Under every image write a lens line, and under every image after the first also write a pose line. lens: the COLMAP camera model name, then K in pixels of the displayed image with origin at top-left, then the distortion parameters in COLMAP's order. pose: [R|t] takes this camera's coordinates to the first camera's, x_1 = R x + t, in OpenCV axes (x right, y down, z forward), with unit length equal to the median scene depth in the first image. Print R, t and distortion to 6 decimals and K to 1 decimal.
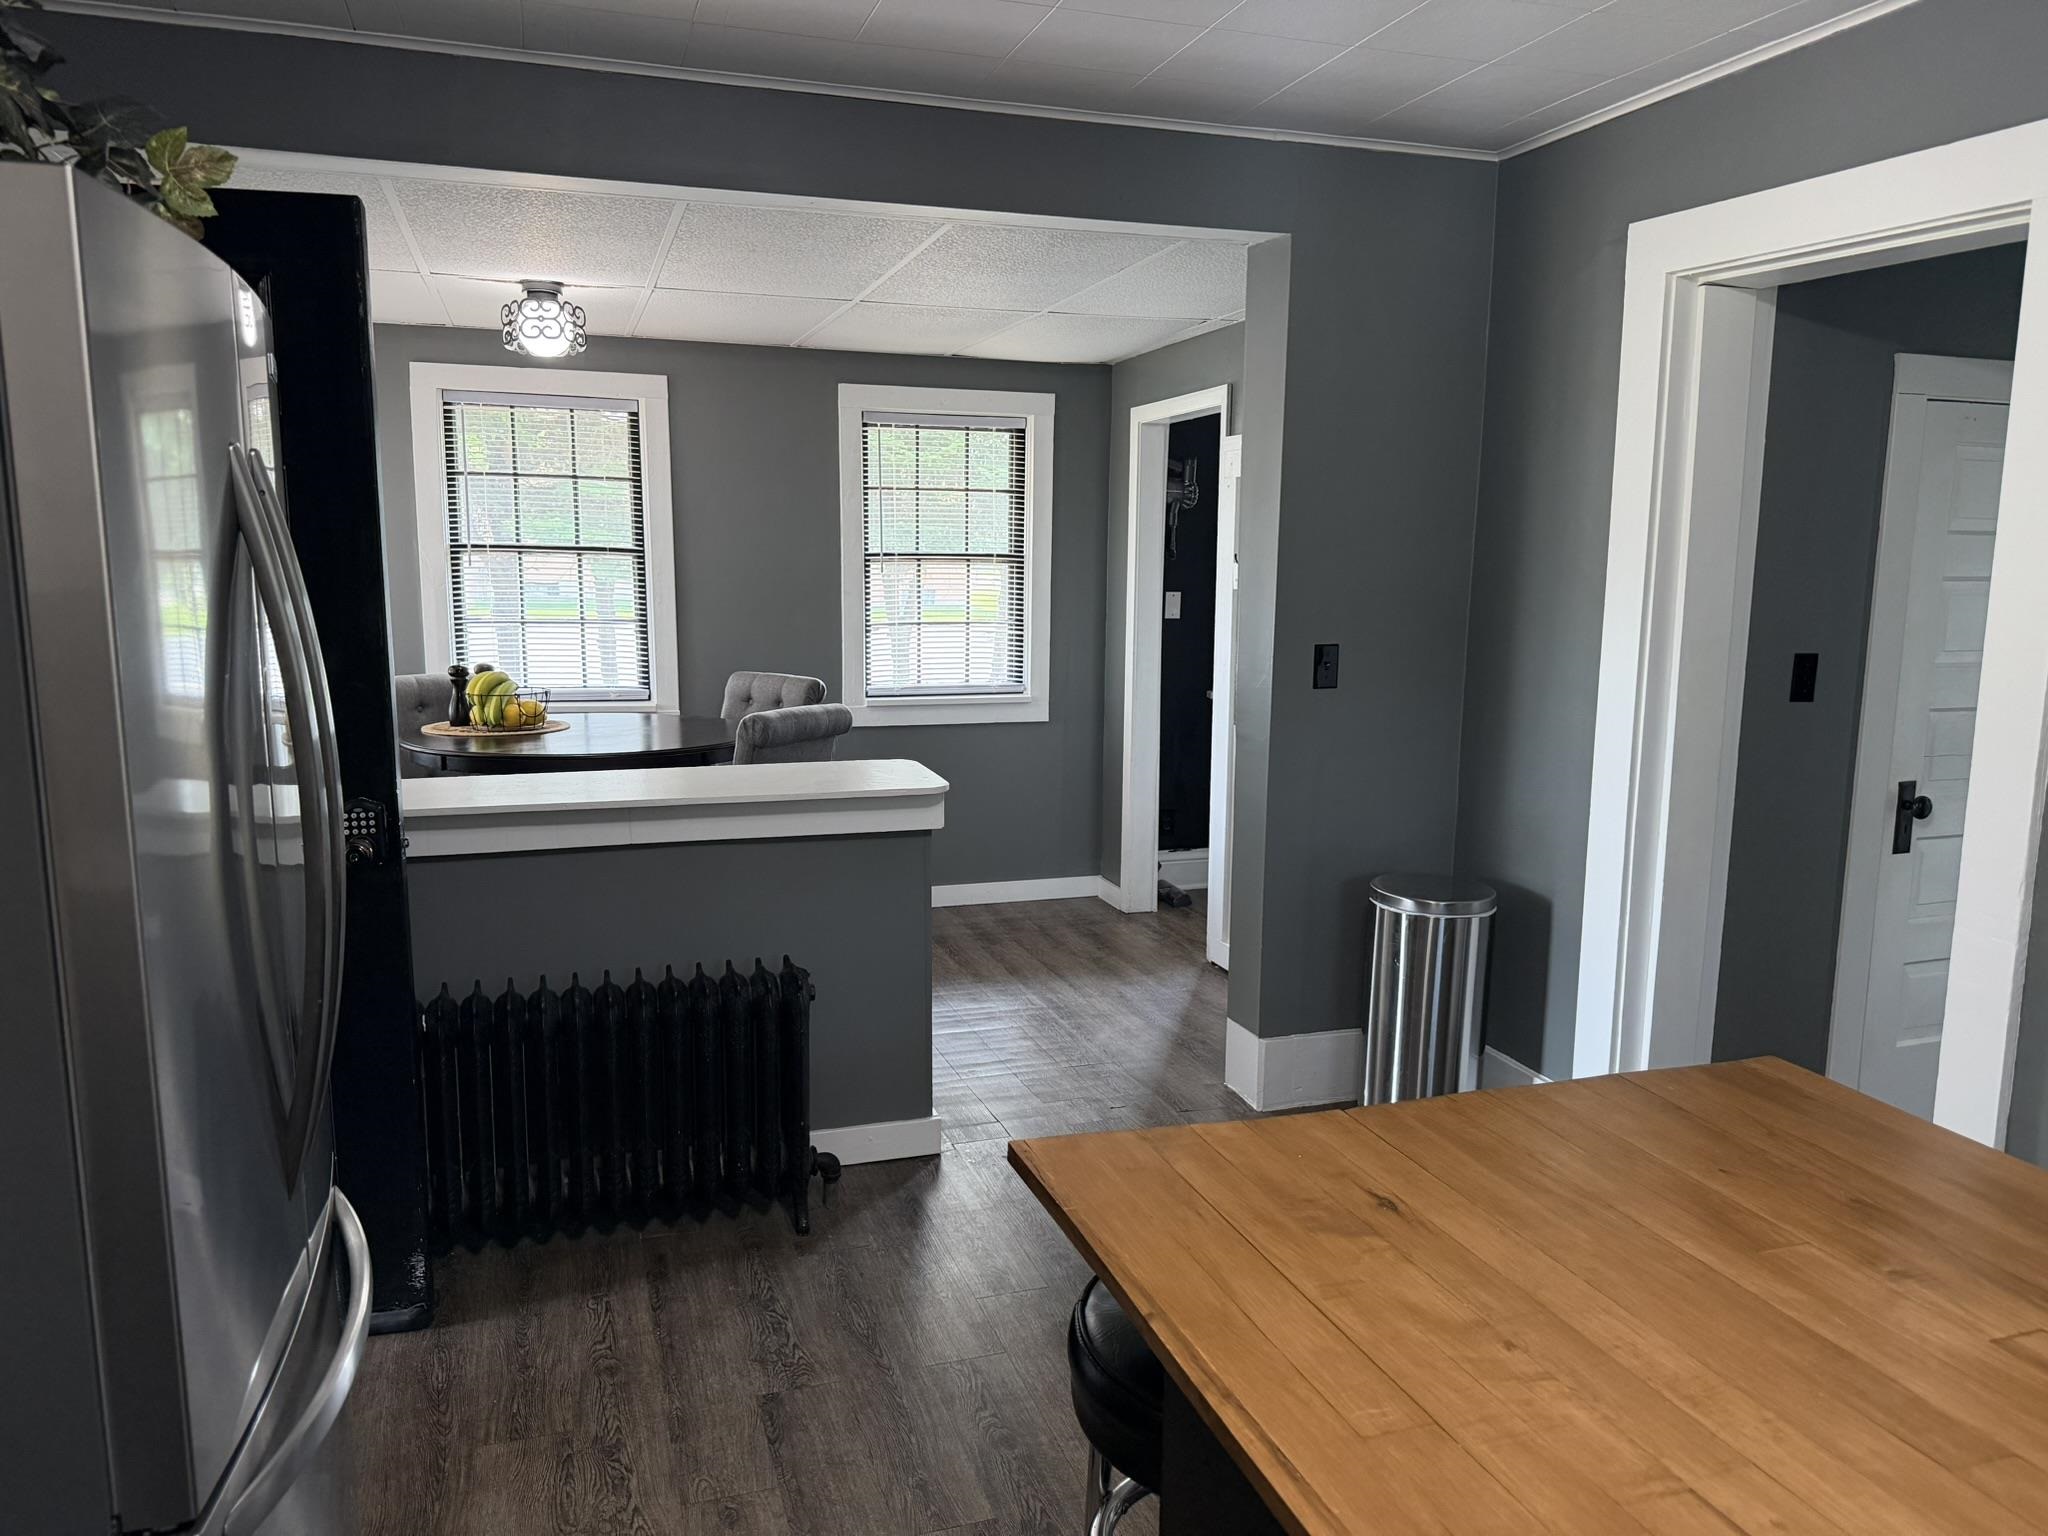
lens RADIAL K [[1428.5, 0, 1029.5], [0, 1428.5, 789.2], [0, 0, 1]] dist [0.049862, -0.055000]
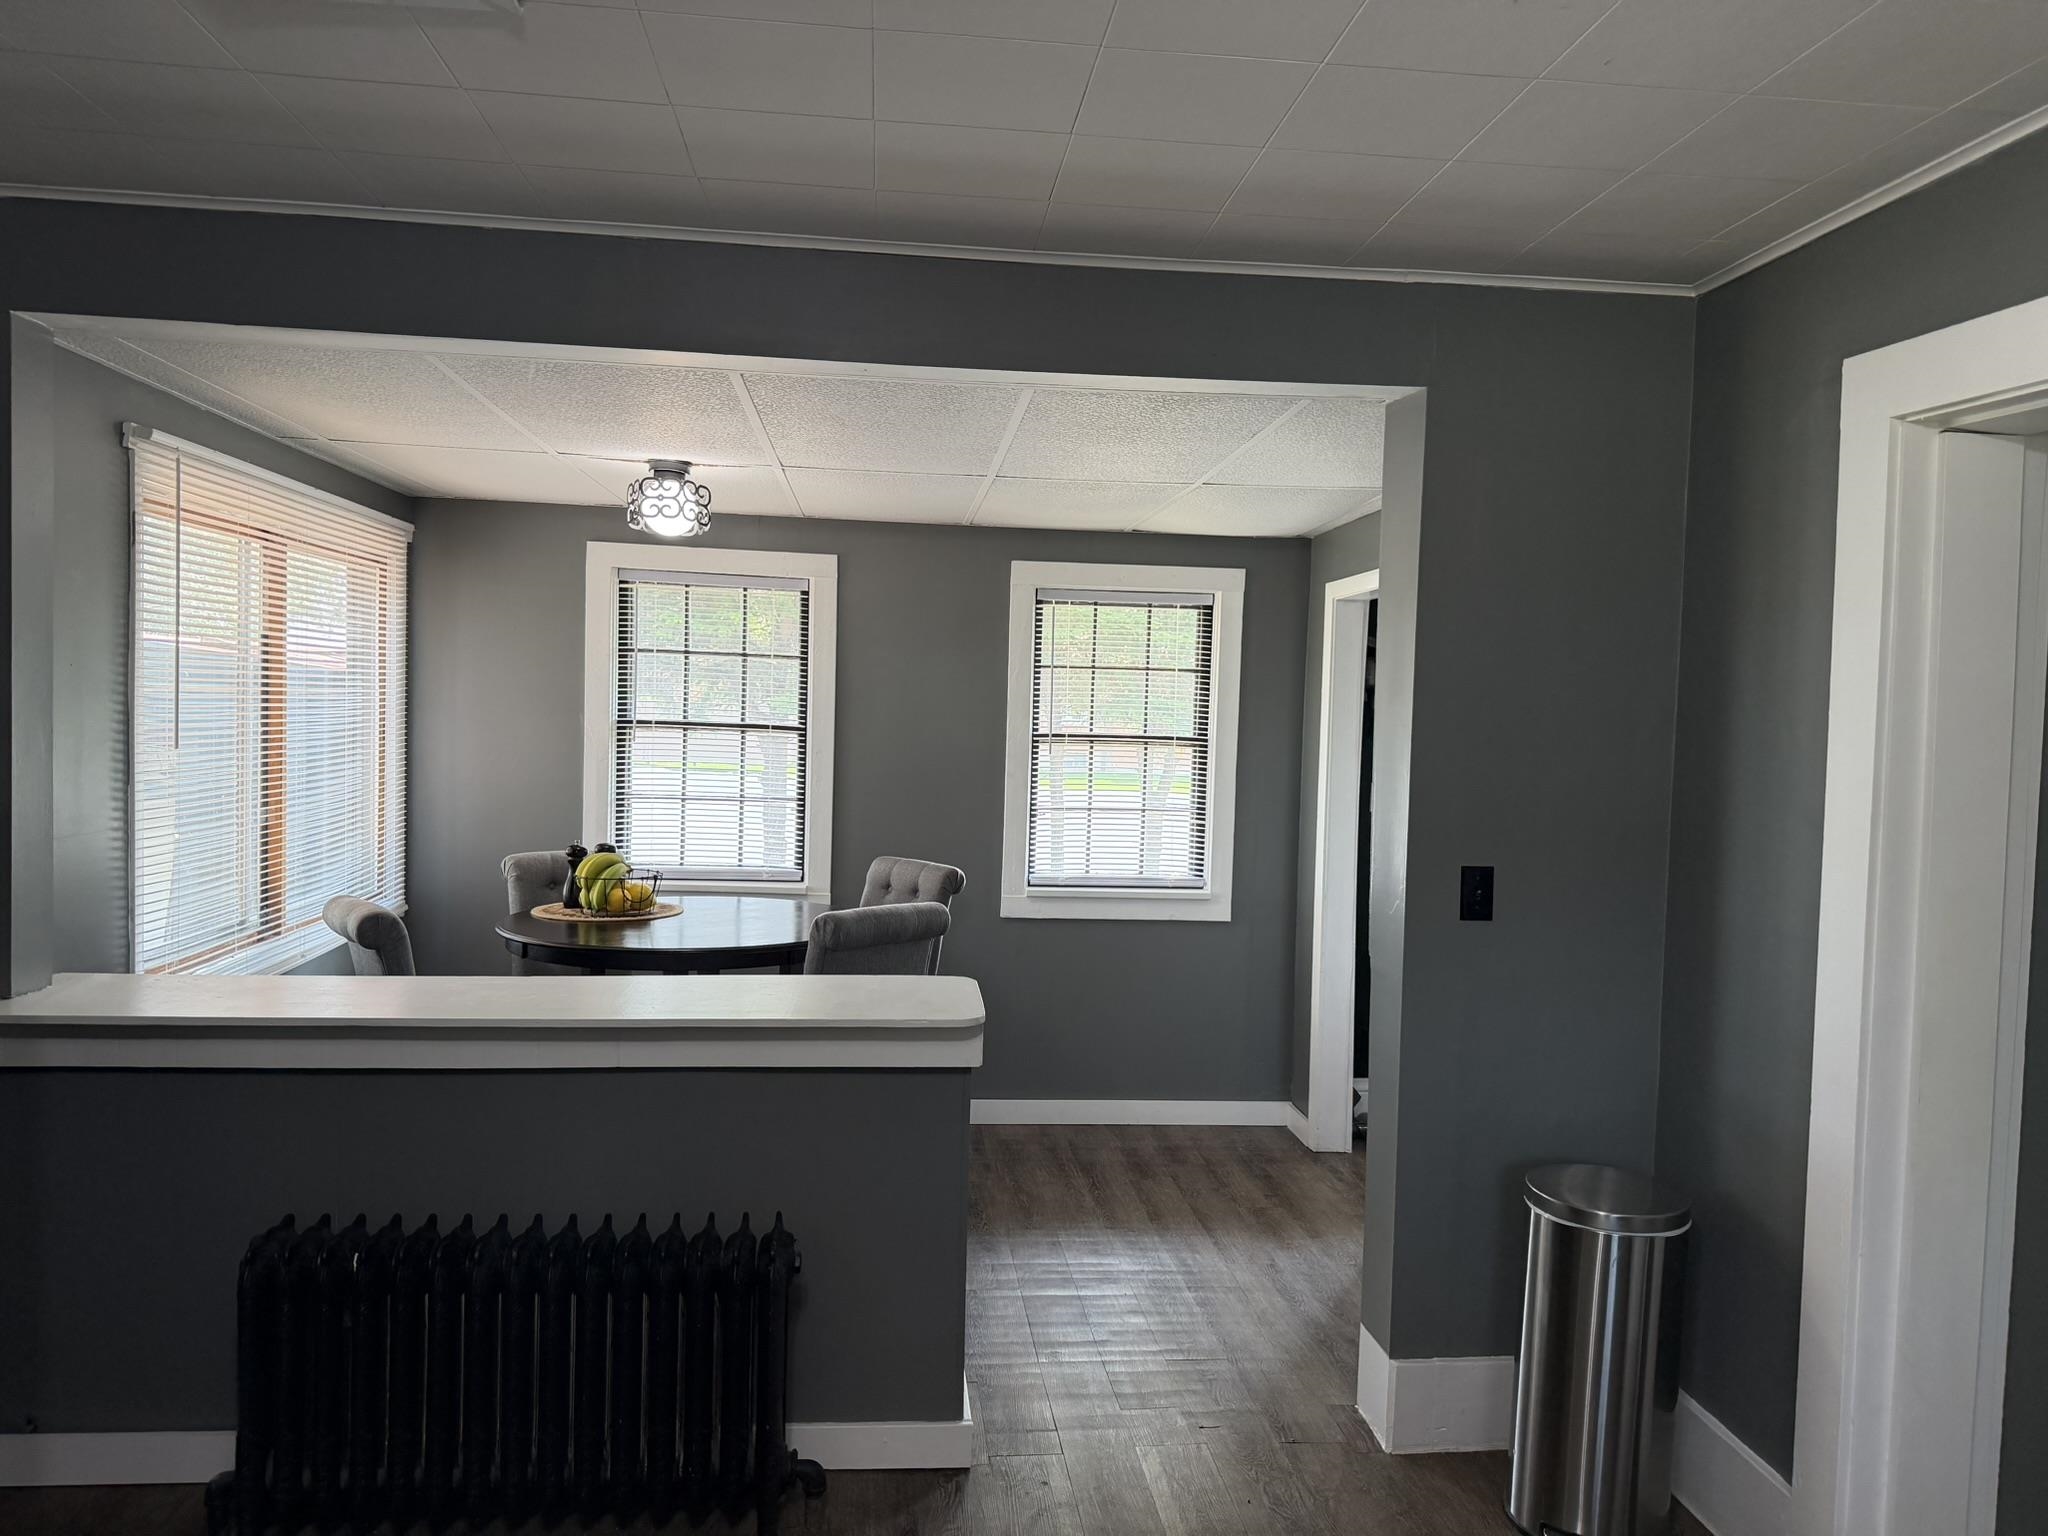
lens RADIAL K [[1428.5, 0, 1028.3], [0, 1428.5, 757.9], [0, 0, 1]] dist [0.049862, -0.055000]
pose [[0.975746, 0.023914, -0.217594, 0.096488], [-0.053684, 0.989802, -0.131950, -0.028804], [0.212219, 0.140431, 0.967079, 0.105297]]
